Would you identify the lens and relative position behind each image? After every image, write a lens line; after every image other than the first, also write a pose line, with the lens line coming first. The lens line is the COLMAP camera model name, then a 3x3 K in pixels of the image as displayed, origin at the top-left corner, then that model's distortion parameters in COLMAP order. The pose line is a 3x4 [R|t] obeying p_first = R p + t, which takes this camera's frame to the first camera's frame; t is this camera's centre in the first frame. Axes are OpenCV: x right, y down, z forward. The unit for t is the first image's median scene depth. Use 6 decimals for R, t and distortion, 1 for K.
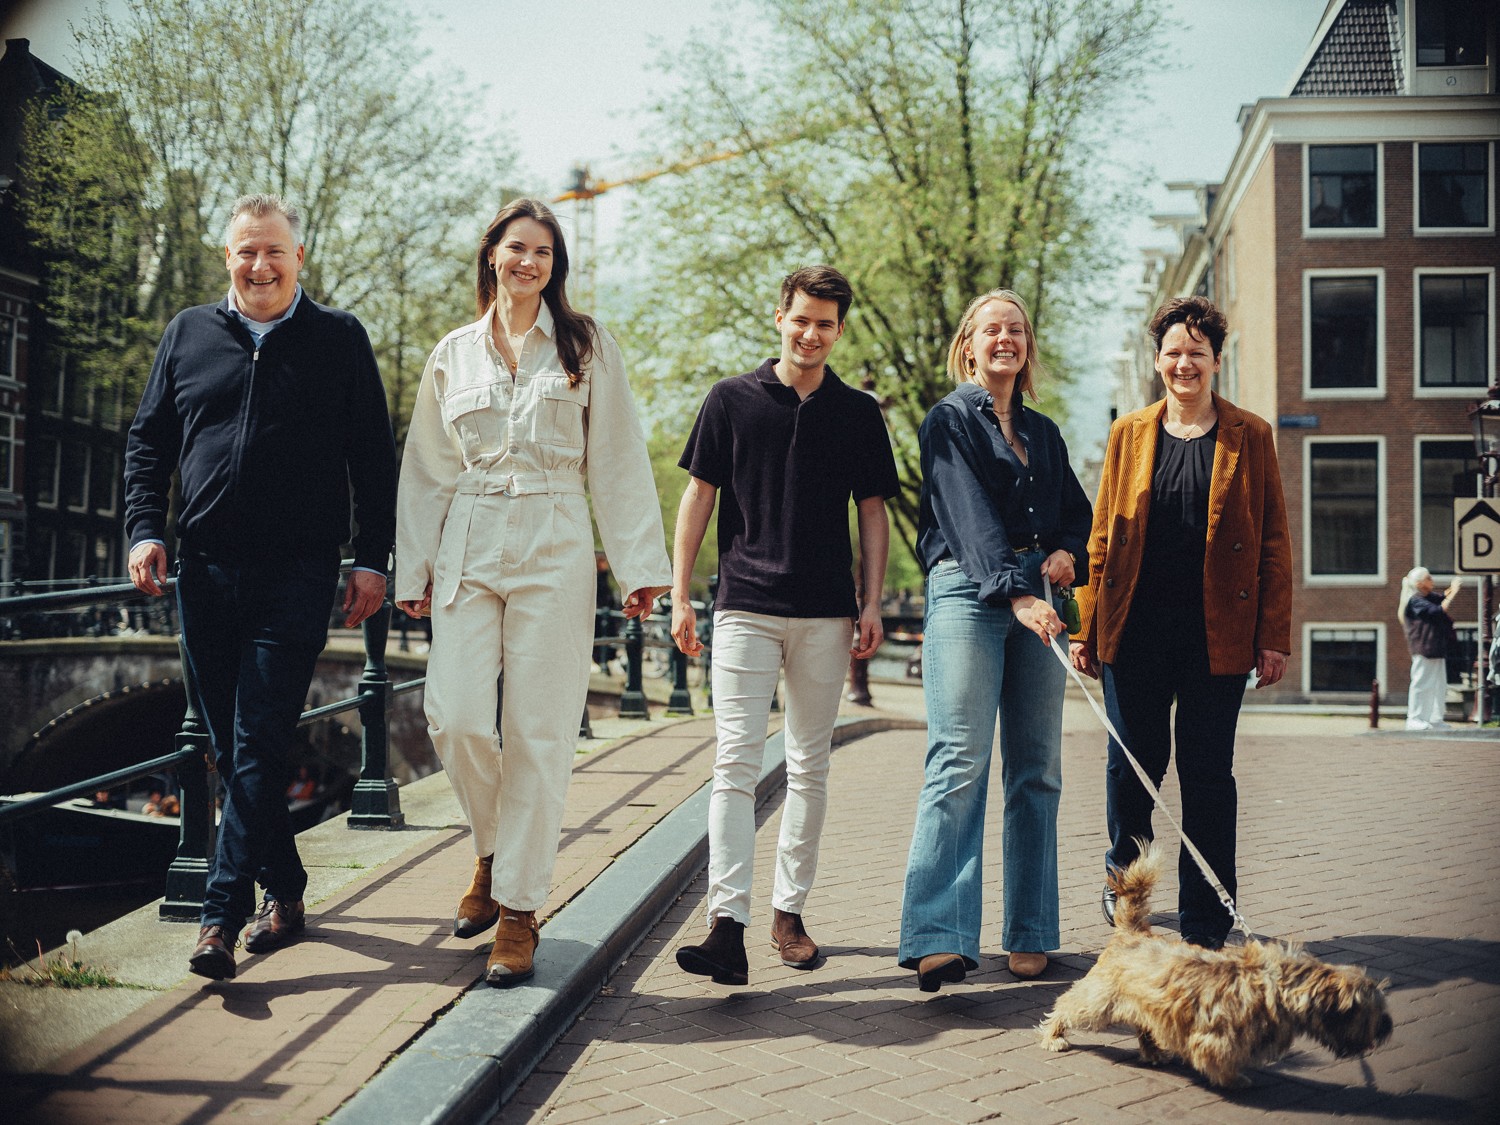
lens RADIAL K [[1883.1, 0, 749.9], [0, 1883.1, 563.8], [0, 0, 1]] dist [-0.104162, 0.040437]
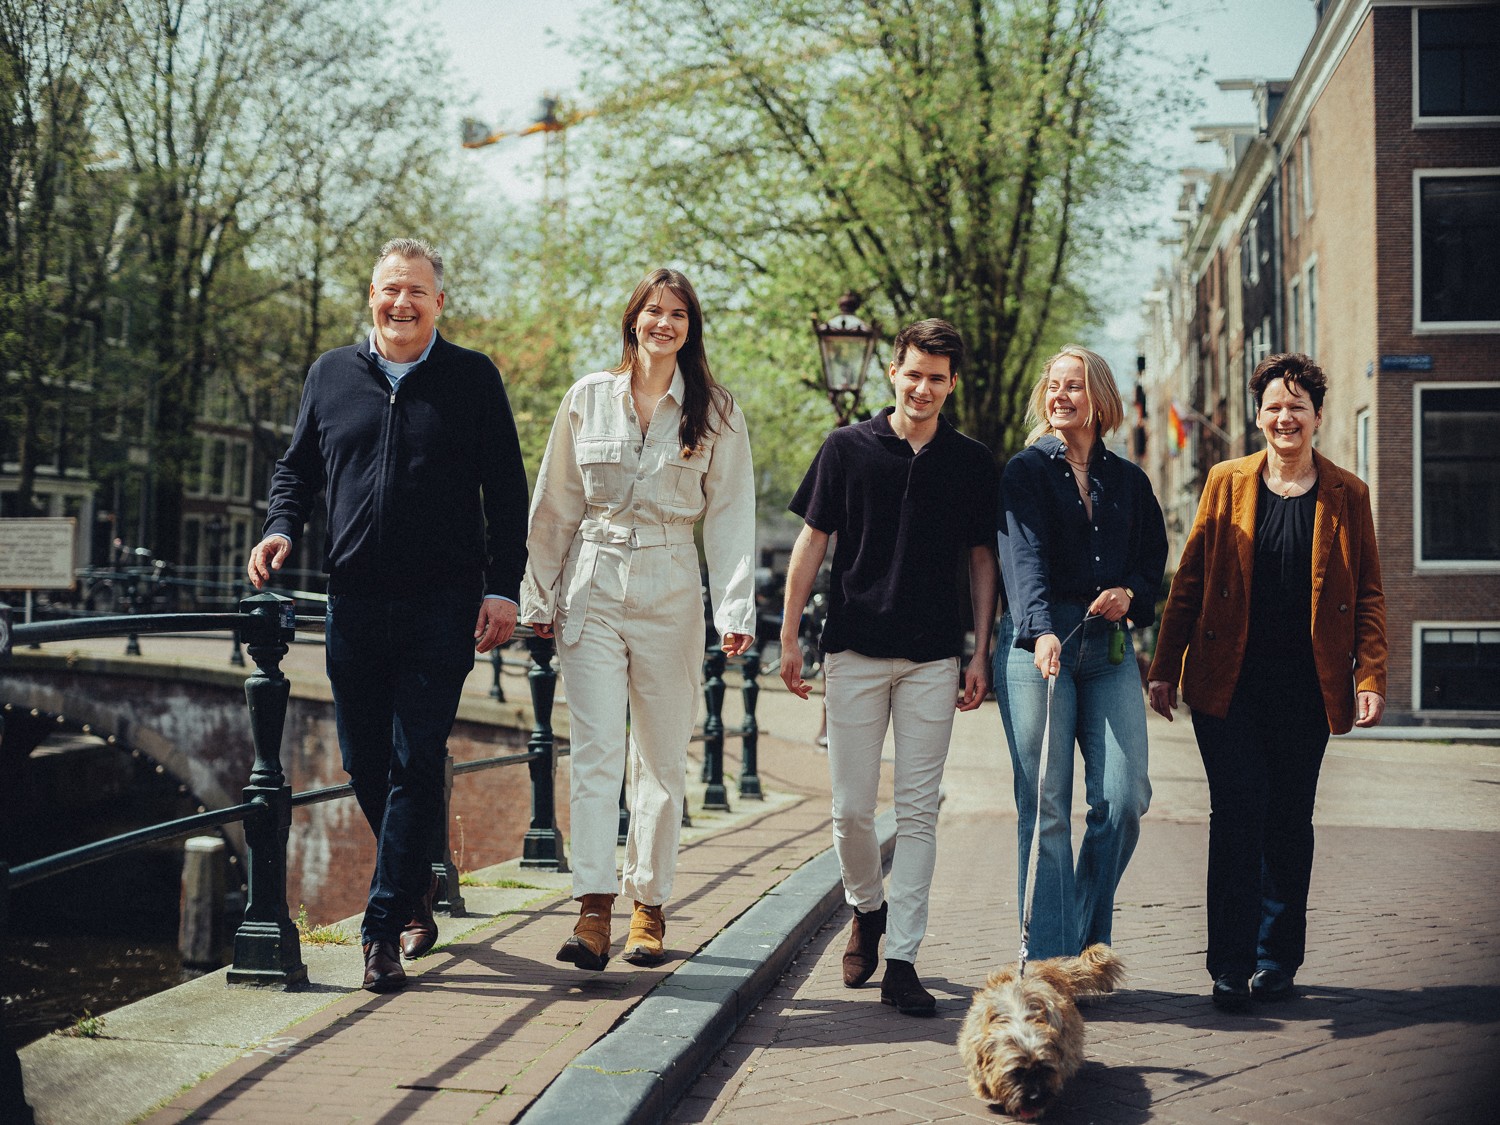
lens RADIAL K [[1563.2, 0, 750.9], [0, 1563.2, 597.4], [0, 0, 1]] dist [-0.016223, -0.153249]
pose [[0.994230, 0.011252, -0.106675, 0.090193], [-0.013090, 0.999777, -0.016546, 0.036007], [0.106465, 0.017847, 0.994156, 0.323607]]
